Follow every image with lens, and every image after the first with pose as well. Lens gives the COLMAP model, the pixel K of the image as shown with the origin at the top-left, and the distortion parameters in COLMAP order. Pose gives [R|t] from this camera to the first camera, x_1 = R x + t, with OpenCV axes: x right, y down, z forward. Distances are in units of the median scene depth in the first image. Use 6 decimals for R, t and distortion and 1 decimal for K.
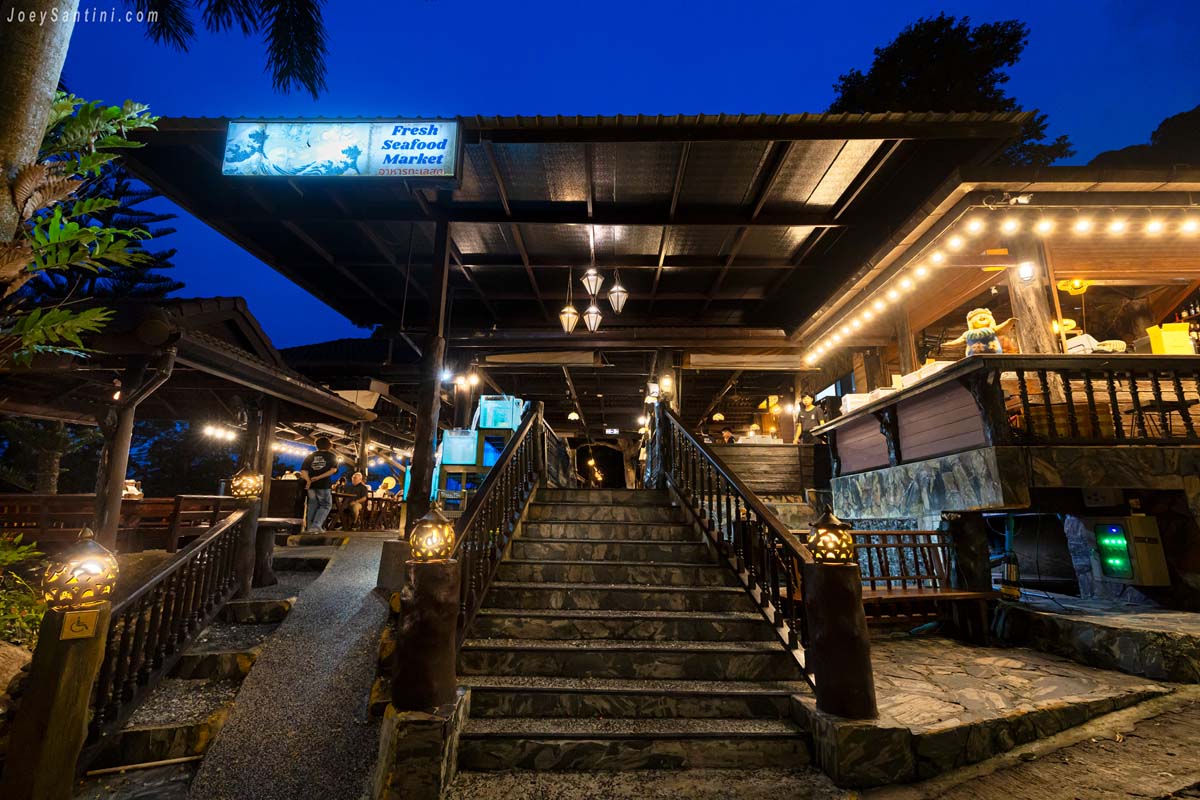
lens RADIAL K [[537.8, 0, 598.8], [0, 537.8, 394.5], [0, 0, 1]] dist [0.003354, -0.001593]
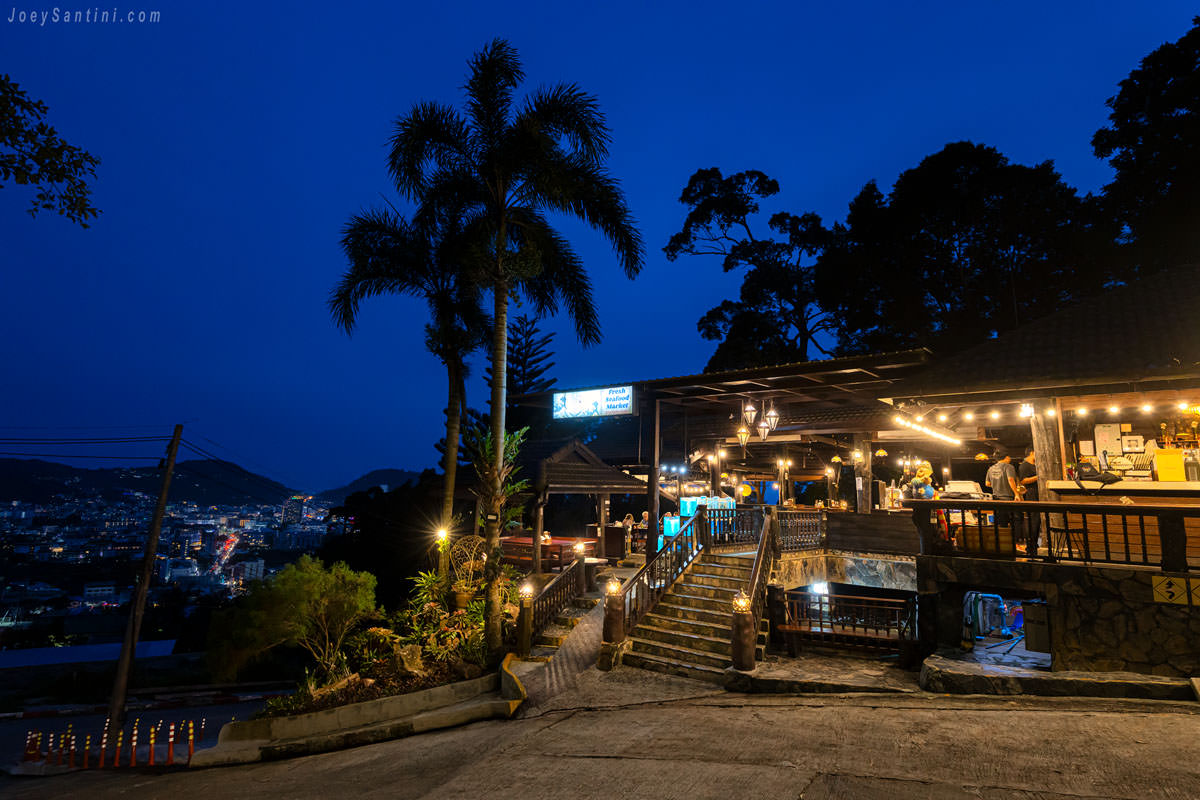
lens RADIAL K [[614.0, 0, 601.8], [0, 614.0, 394.9], [0, 0, 1]] dist [-0.000361, 0.000527]
pose [[0.790659, -0.094324, -0.604948, 1.164458], [0.122858, 0.992407, 0.005836, -0.525394], [0.599804, -0.078937, 0.796244, -1.060345]]
